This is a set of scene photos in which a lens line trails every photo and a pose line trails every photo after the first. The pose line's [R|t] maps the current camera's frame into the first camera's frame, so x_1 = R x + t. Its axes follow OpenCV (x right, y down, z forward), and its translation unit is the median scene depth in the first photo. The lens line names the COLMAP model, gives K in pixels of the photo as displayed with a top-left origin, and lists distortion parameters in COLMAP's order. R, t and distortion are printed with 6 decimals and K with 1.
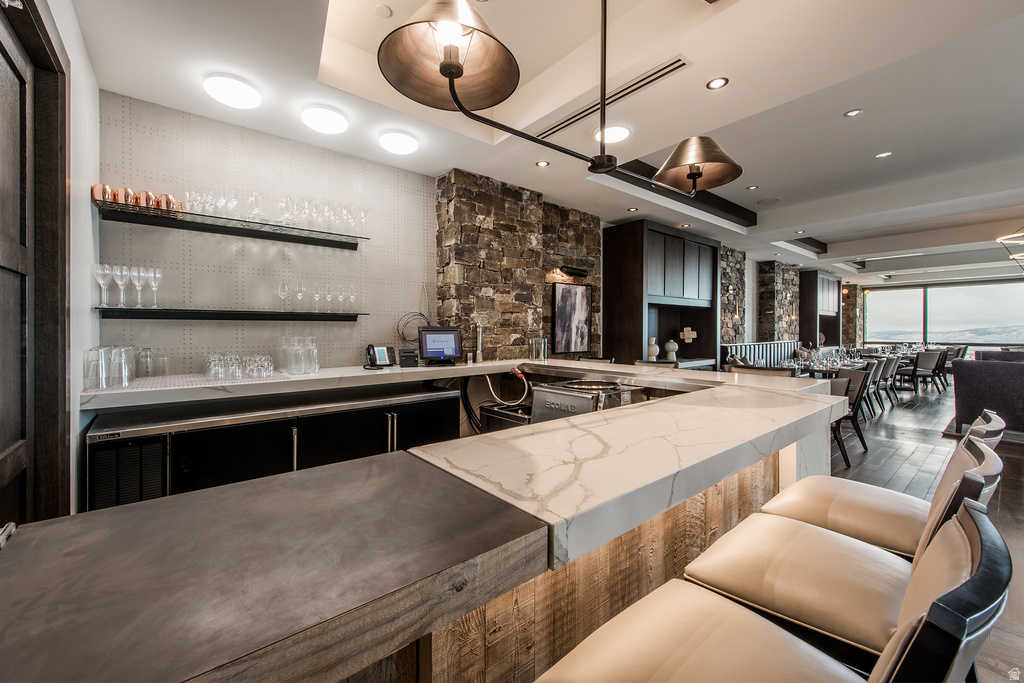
lens RADIAL K [[408.2, 0, 508.9], [0, 408.2, 339.3], [0, 0, 1]] dist [0.014099, -0.000195]
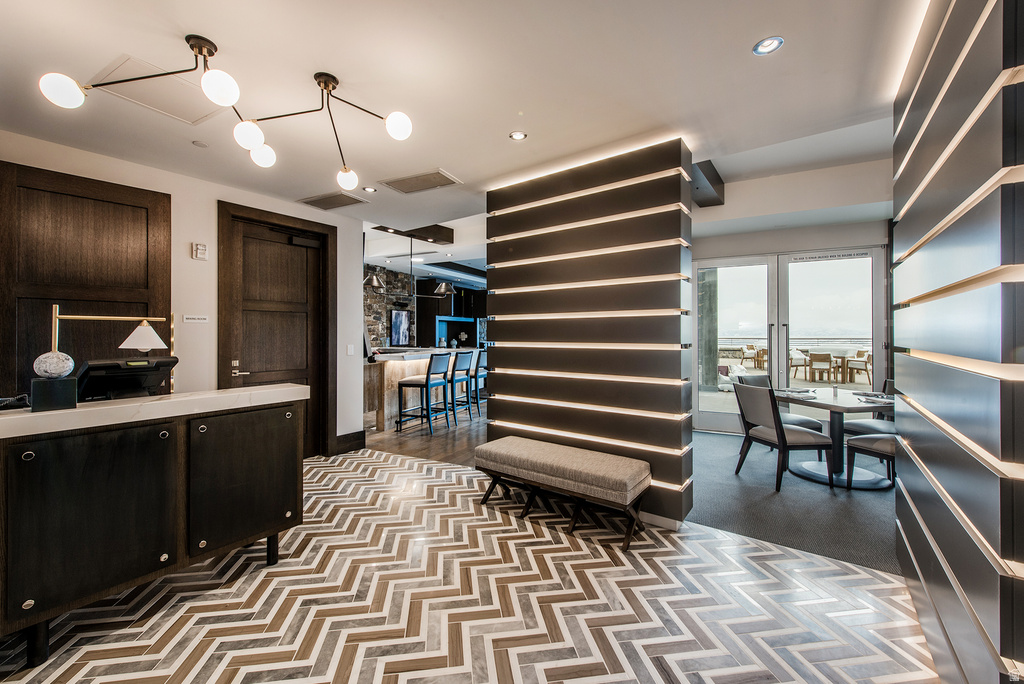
lens RADIAL K [[408.2, 0, 507.2], [0, 408.2, 339.5], [0, 0, 1]] dist [0.014099, -0.000195]
pose [[0.910758, -0.000674, 0.412939, -0.188890], [0.002967, 0.999984, -0.004912, 0.017130], [-0.412929, 0.005699, 0.910745, -1.004844]]
